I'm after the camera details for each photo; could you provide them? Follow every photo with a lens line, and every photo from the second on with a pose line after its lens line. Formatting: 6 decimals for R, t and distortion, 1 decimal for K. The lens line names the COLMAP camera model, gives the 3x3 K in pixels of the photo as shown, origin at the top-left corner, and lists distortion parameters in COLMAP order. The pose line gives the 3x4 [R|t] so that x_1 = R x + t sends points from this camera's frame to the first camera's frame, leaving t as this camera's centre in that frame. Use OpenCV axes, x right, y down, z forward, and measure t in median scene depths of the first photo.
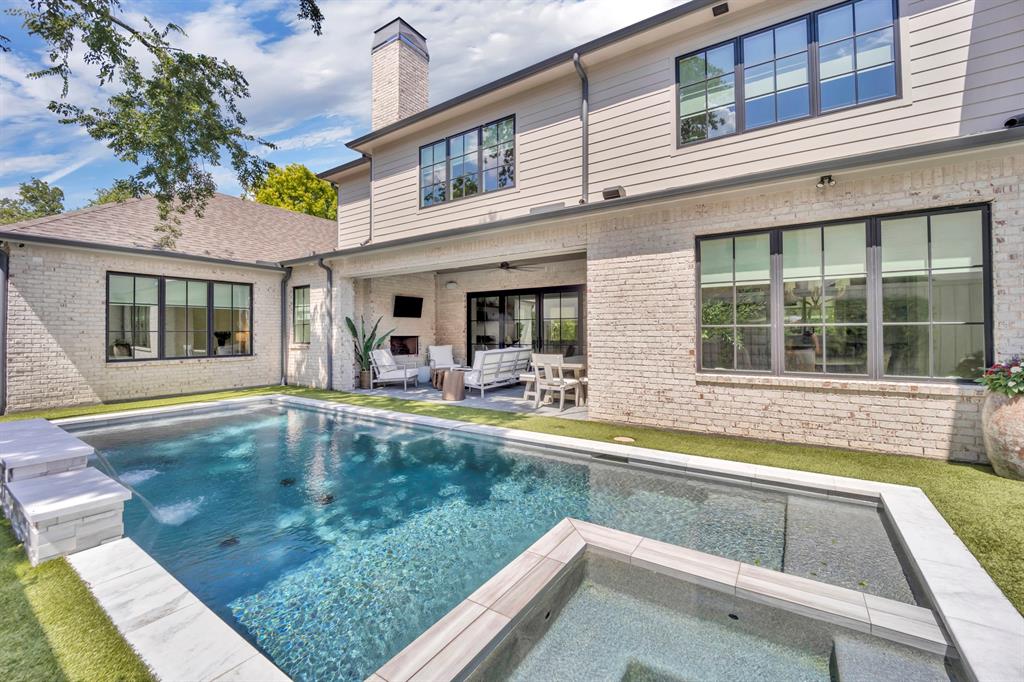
lens RADIAL K [[416.1, 0, 518.7], [0, 416.1, 332.3], [0, 0, 1]] dist [-0.012708, -0.002464]
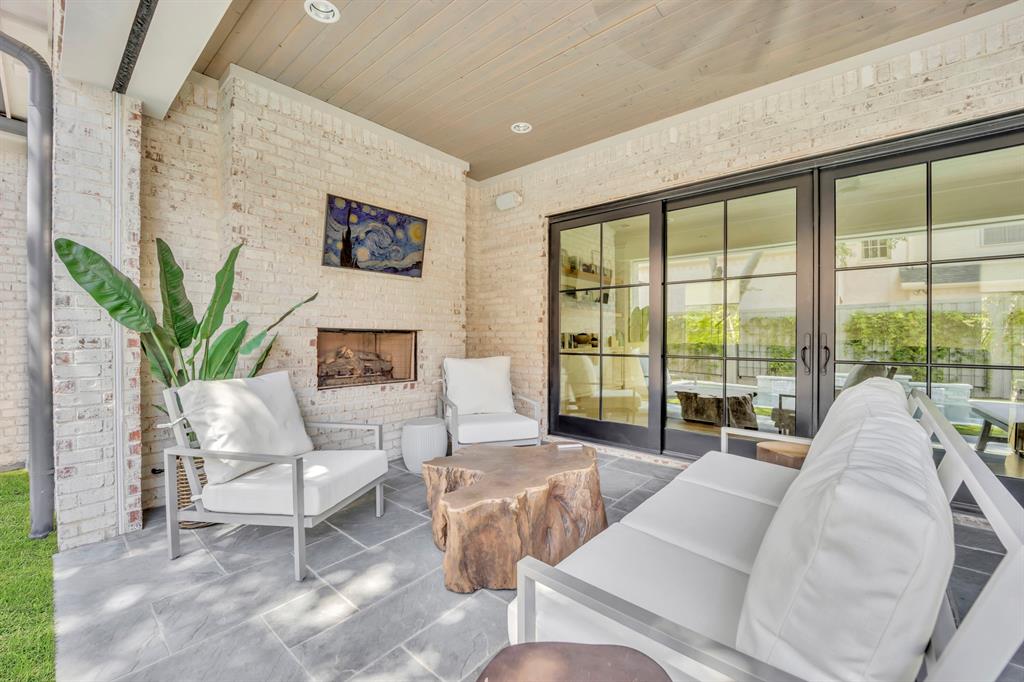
lens RADIAL K [[416.1, 0, 509.3], [0, 416.1, 339.5], [0, 0, 1]] dist [-0.012708, -0.002464]
pose [[0.989718, 0.005562, -0.142925, -0.196564], [-0.004296, 0.999949, 0.009168, 0.022953], [0.142968, -0.008459, 0.989691, 1.161504]]
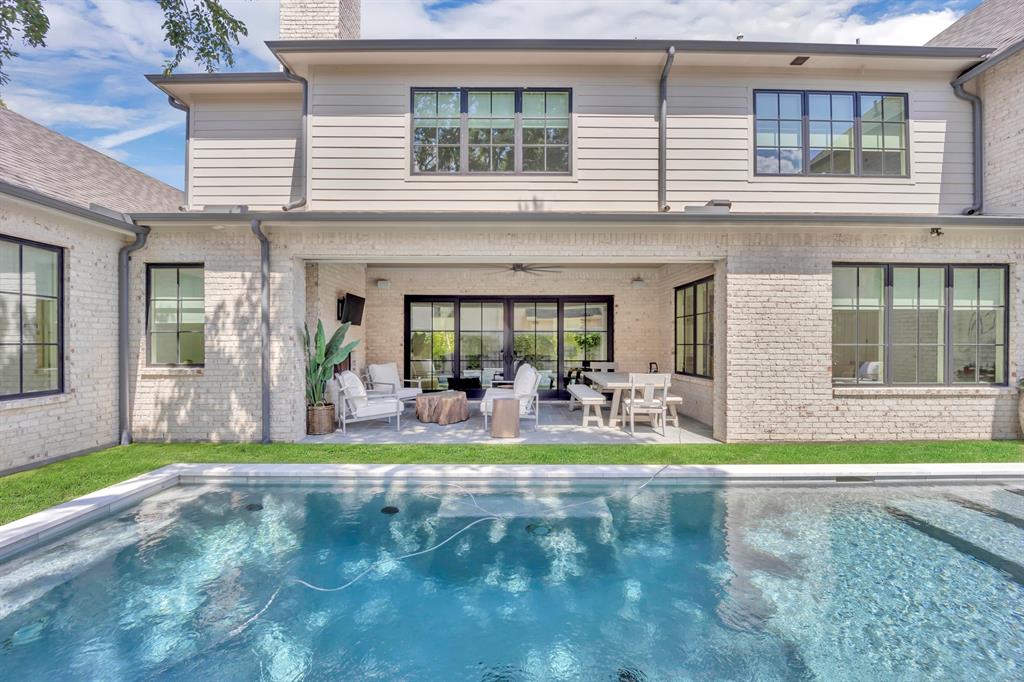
lens RADIAL K [[416.1, 0, 509.3], [0, 416.1, 345.3], [0, 0, 1]] dist [-0.012708, -0.002464]
pose [[0.835873, 0.003895, 0.548909, -0.719195], [-0.006189, 0.999978, 0.002328, -0.008319], [-0.548888, -0.005344, 0.835879, 0.458103]]
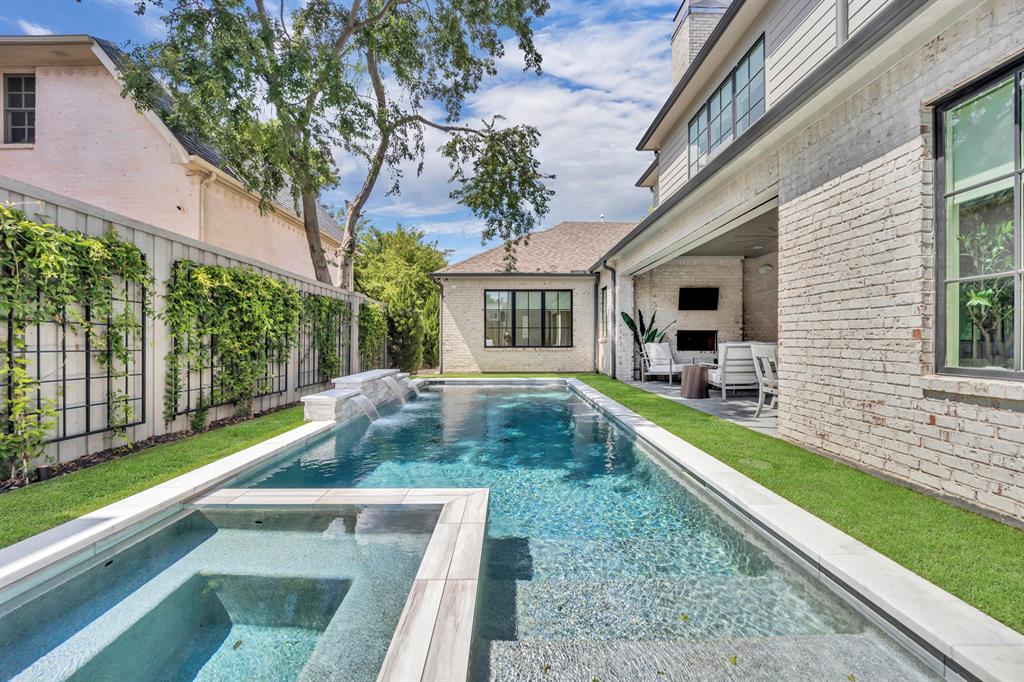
lens RADIAL K [[416.1, 0, 510.7], [0, 416.1, 345.6], [0, 0, 1]] dist [-0.012708, -0.002464]
pose [[0.550599, 0.014544, -0.834643, 0.464956], [0.000716, 0.999840, 0.017895, 0.043839], [0.834770, -0.010451, 0.550500, 0.239062]]
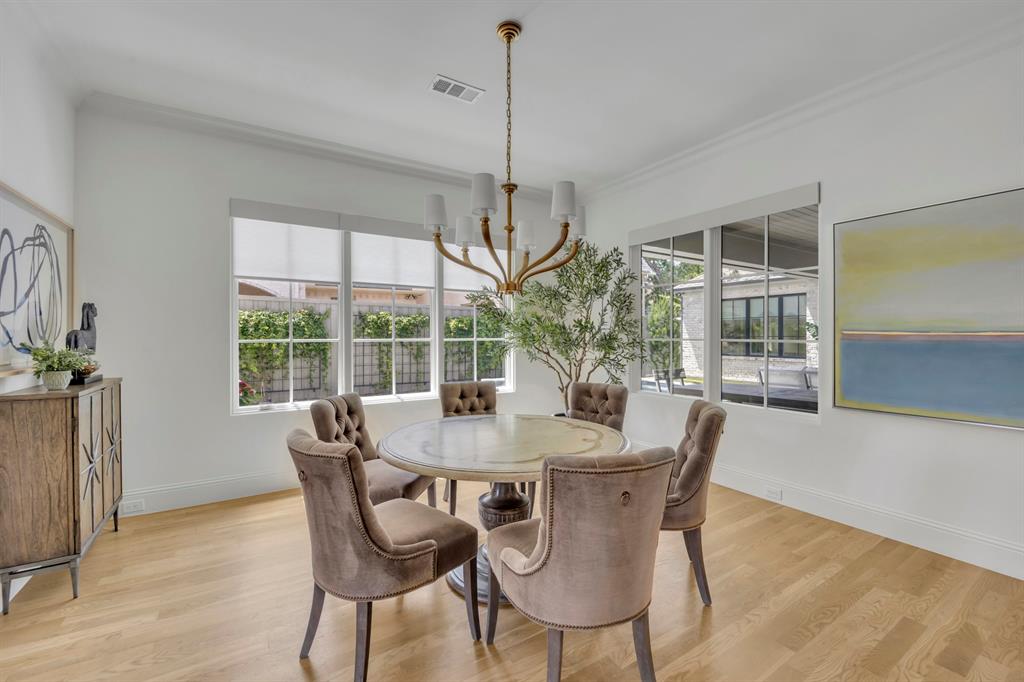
lens RADIAL K [[416.1, 0, 518.8], [0, 416.1, 334.7], [0, 0, 1]] dist [-0.012708, -0.002464]
pose [[-0.407209, 0.004601, -0.913323, 1.037790], [0.005509, 0.999981, 0.002582, -0.023238], [0.913318, -0.003980, -0.407227, 1.174880]]
